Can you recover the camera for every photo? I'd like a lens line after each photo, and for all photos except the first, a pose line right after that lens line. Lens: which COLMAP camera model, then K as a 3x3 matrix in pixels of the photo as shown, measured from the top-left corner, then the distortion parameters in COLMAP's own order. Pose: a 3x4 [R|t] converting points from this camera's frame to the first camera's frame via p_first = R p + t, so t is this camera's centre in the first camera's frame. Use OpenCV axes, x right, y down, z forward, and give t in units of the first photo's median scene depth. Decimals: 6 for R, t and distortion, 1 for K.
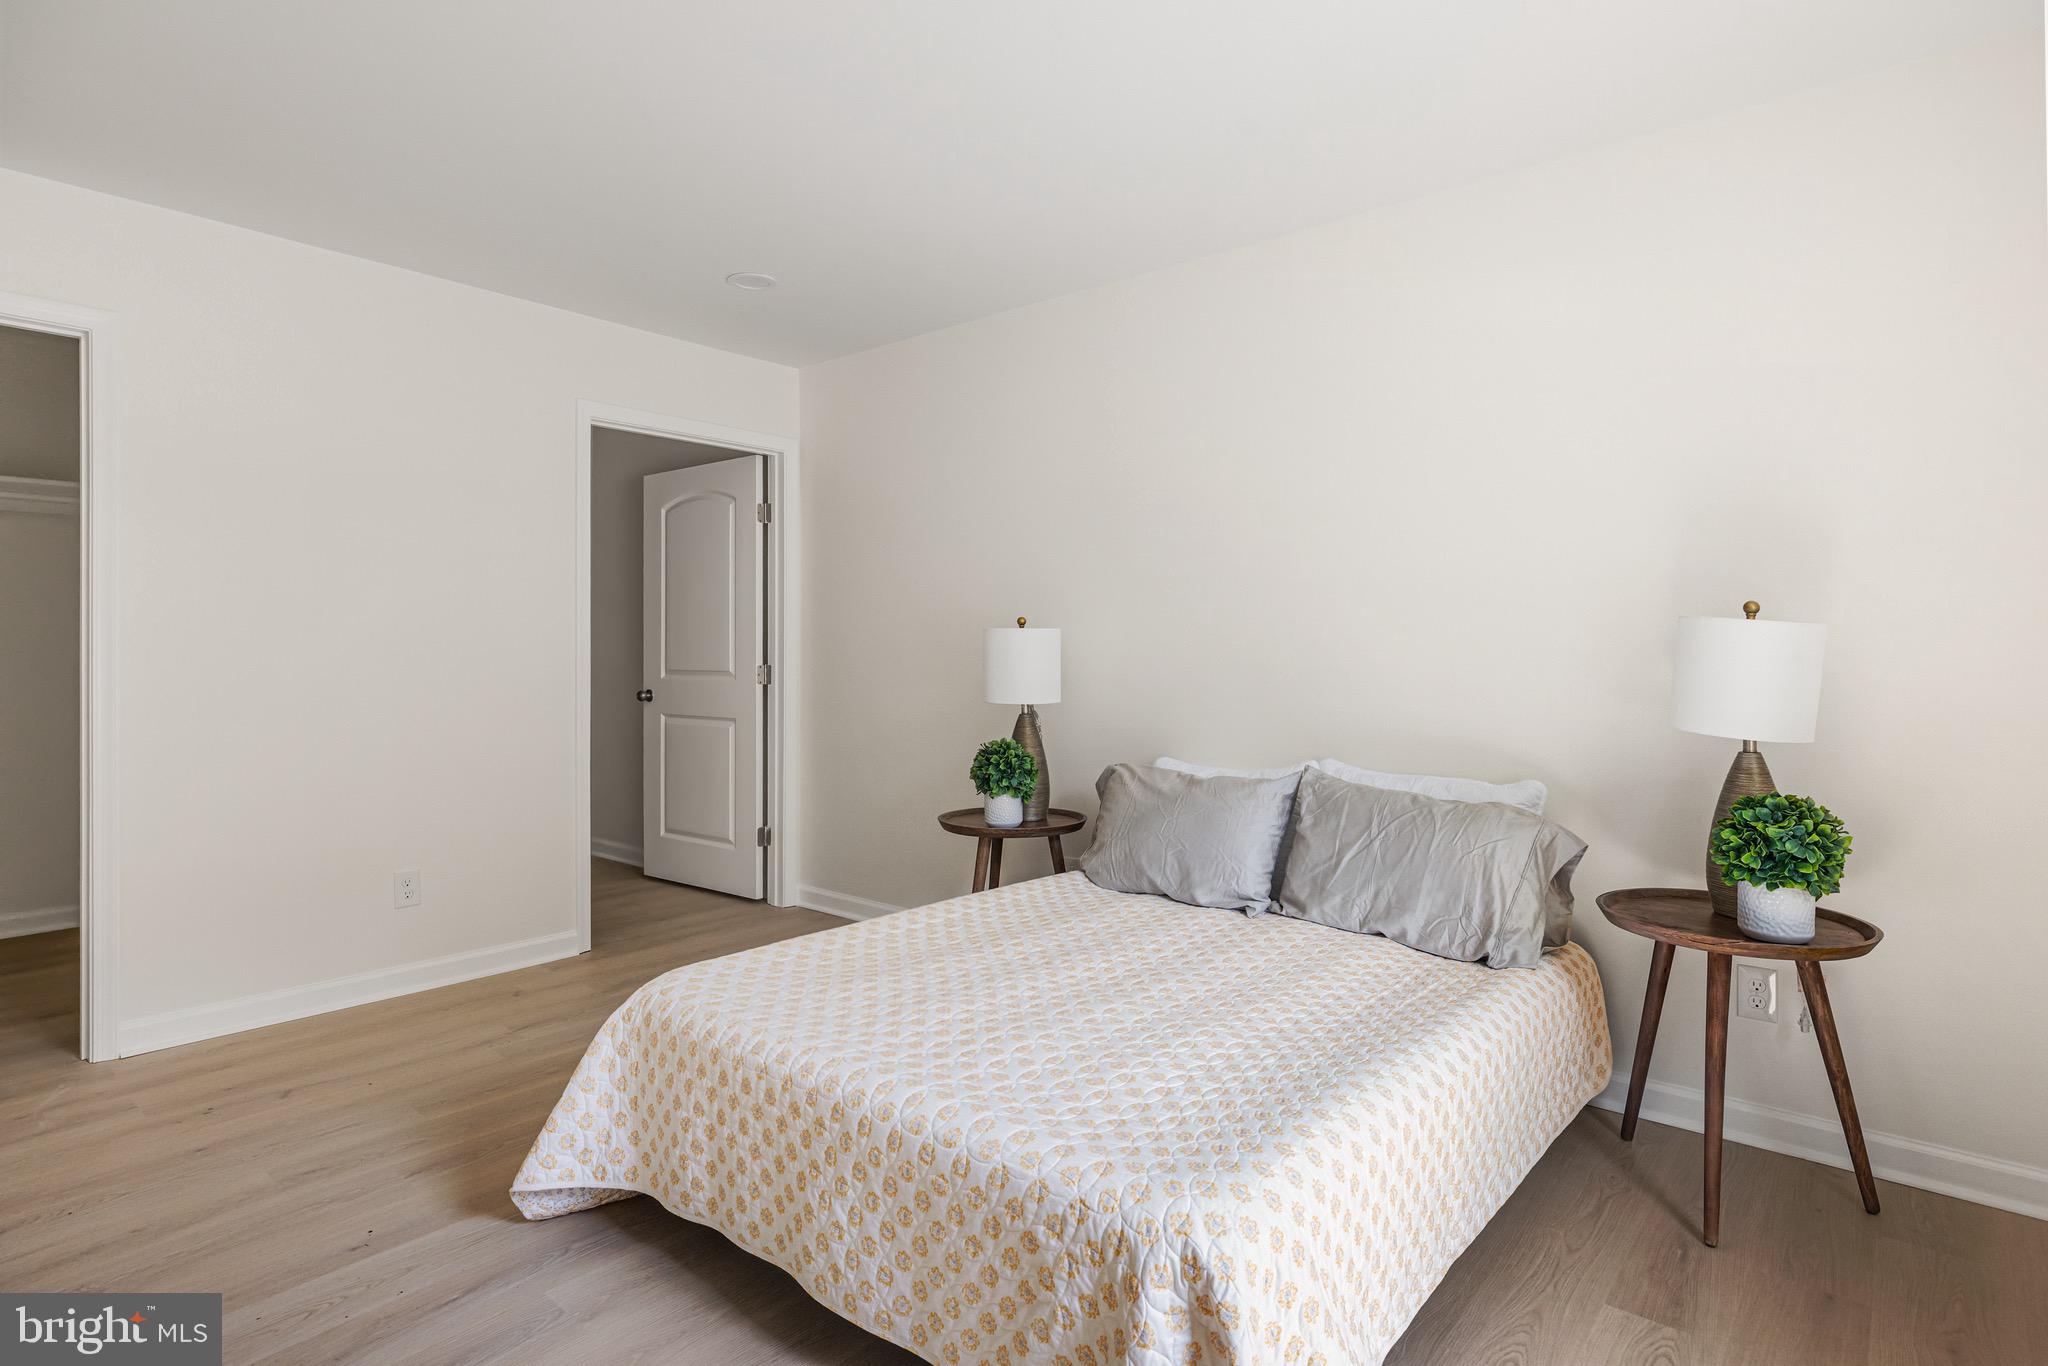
lens RADIAL K [[1047.6, 0, 1029.6], [0, 1047.6, 691.5], [0, 0, 1]] dist [-0.004094, -0.000730]
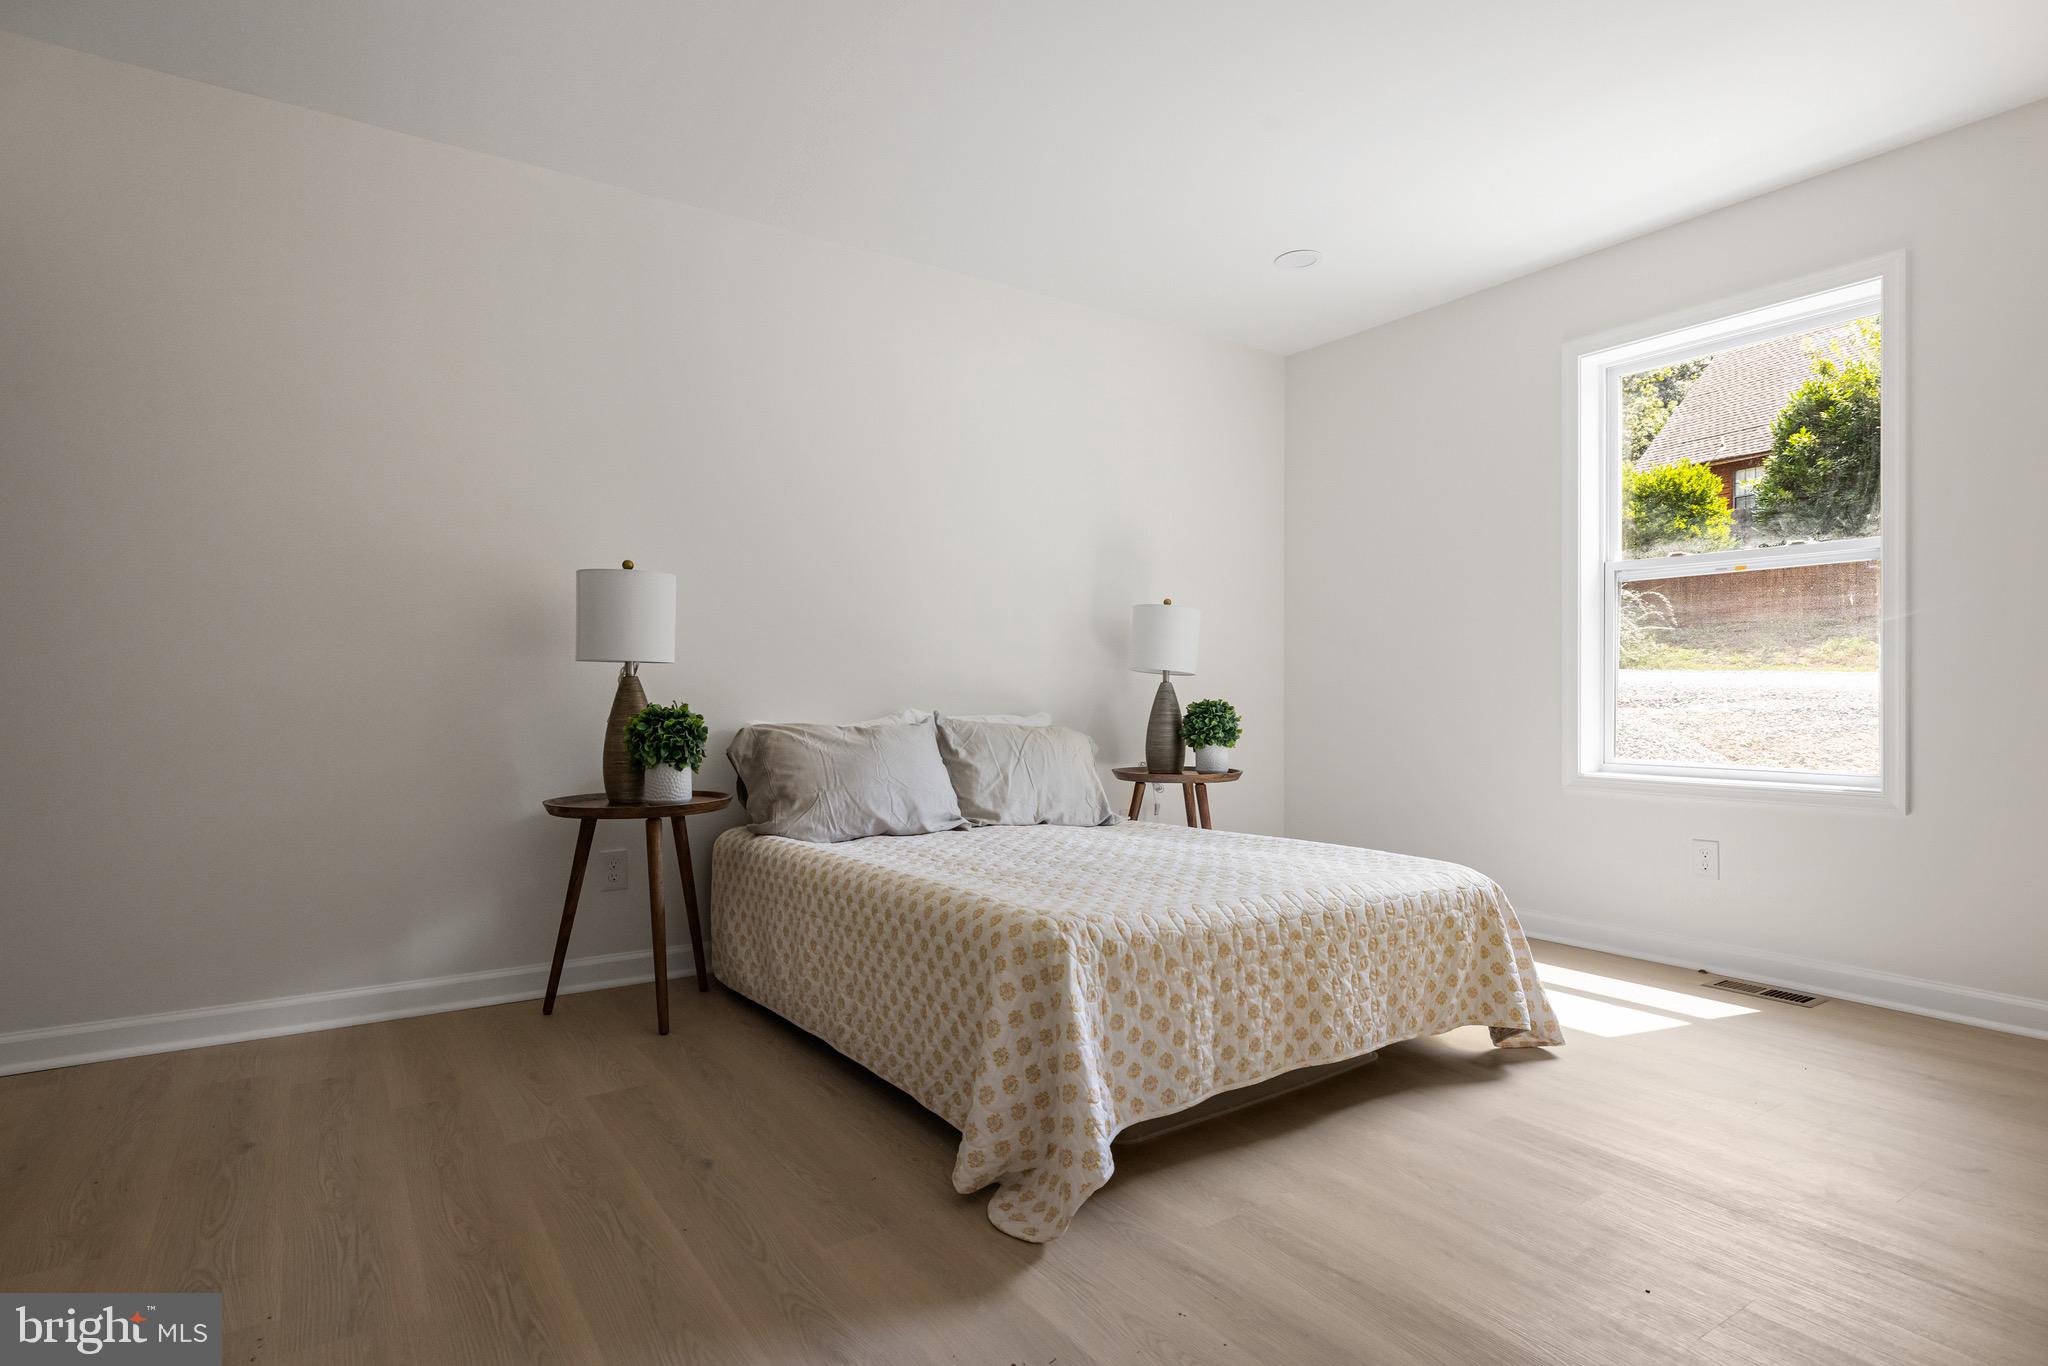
lens RADIAL K [[1047.6, 0, 1029.6], [0, 1047.6, 691.5], [0, 0, 1]] dist [-0.004094, -0.000730]
pose [[0.283217, -0.000478, 0.959056, -1.478468], [0.030056, 0.999513, -0.008378, 0.101486], [-0.958585, 0.031198, 0.283093, 0.909876]]
